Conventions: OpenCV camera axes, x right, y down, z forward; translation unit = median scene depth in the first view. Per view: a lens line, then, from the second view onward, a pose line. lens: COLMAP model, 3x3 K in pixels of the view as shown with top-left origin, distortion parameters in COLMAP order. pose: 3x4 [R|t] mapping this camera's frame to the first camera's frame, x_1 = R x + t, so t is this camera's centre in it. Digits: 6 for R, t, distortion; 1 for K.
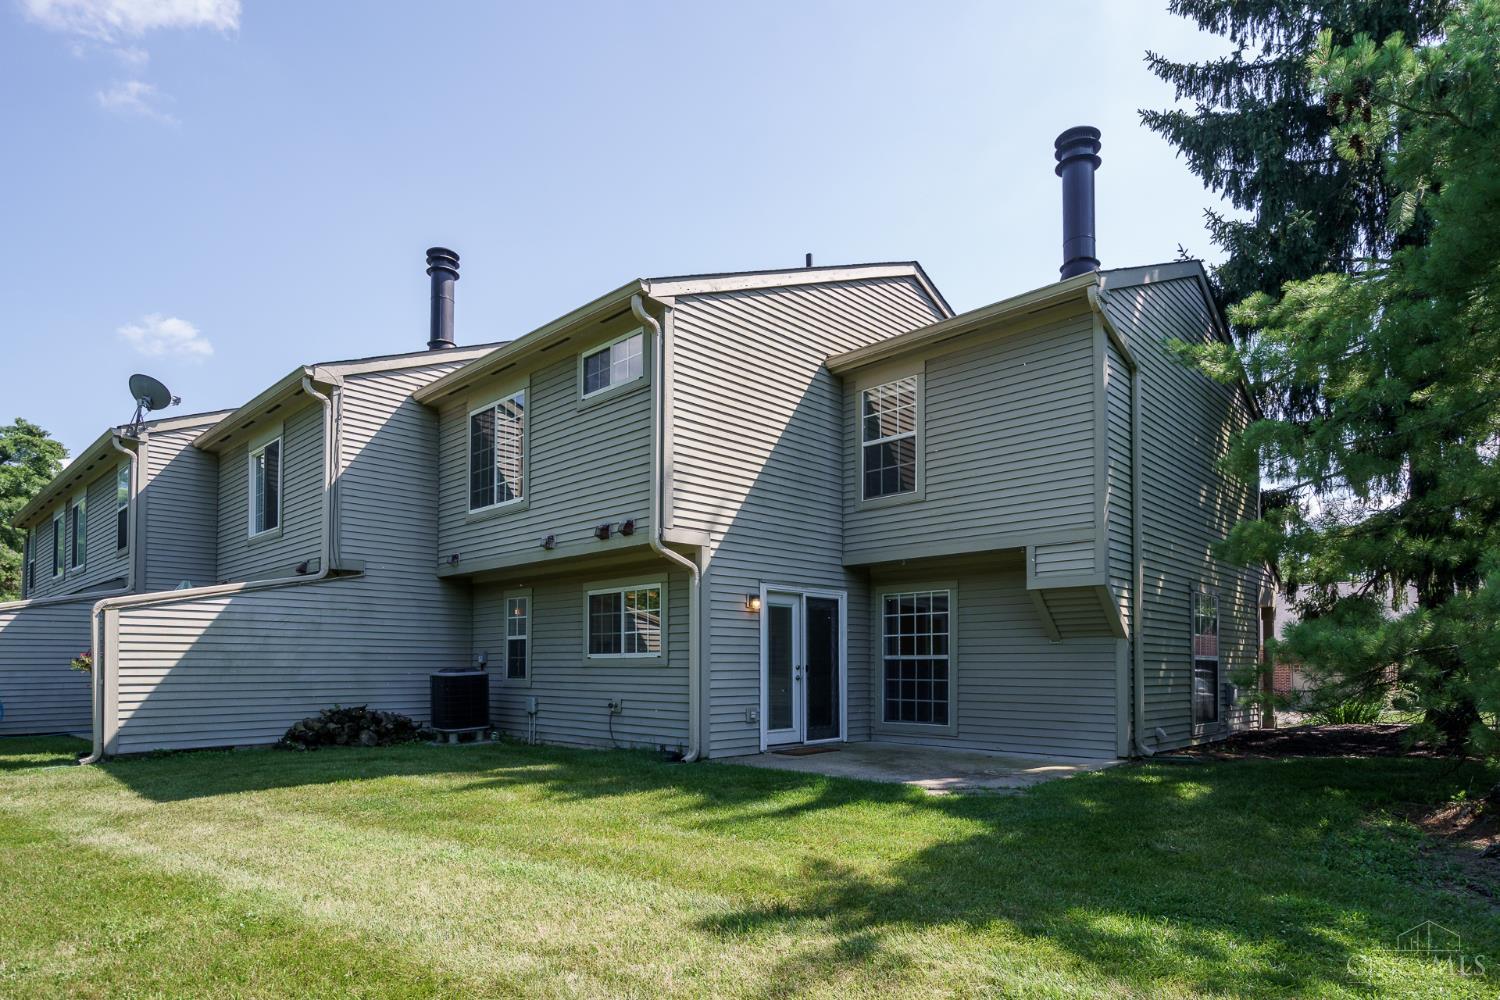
lens RADIAL K [[813.9, 0, 750.3], [0, 813.9, 544.7], [0, 0, 1]] dist [-0.001309, -0.000218]
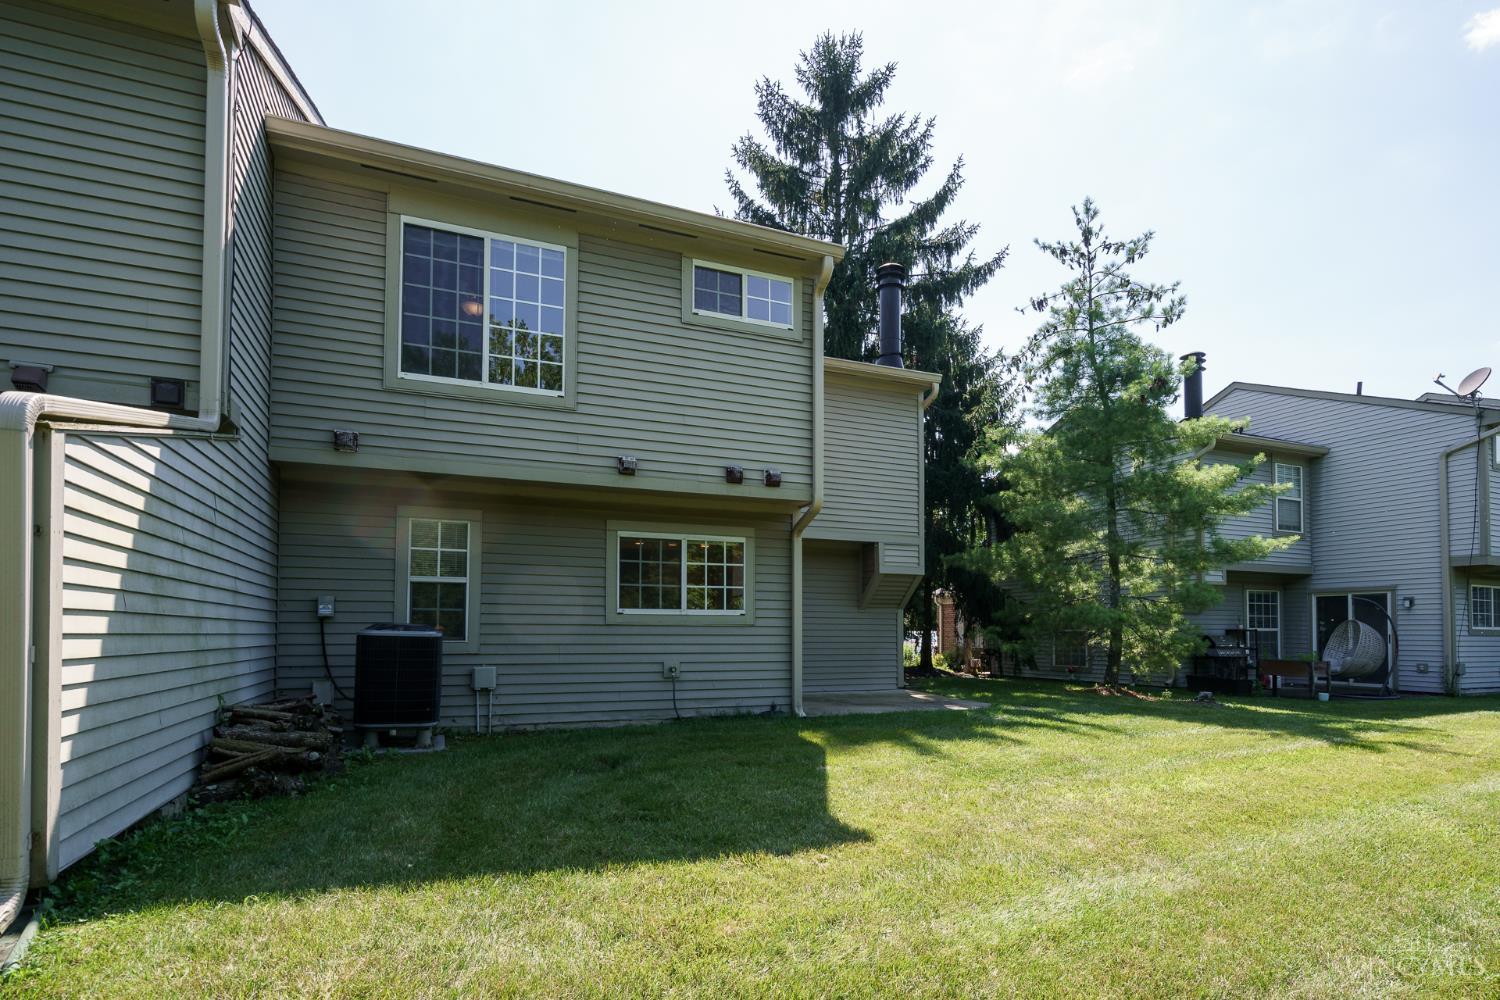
lens RADIAL K [[741.6, 0, 750.0], [0, 741.6, 500.0], [0, 0, 1]] dist [-0.000974, 0.000400]
pose [[0.399858, 0.154868, 0.903399, -0.869317], [-0.140937, 0.984289, -0.106354, 0.091618], [-0.905677, -0.084796, 0.415403, 0.607611]]
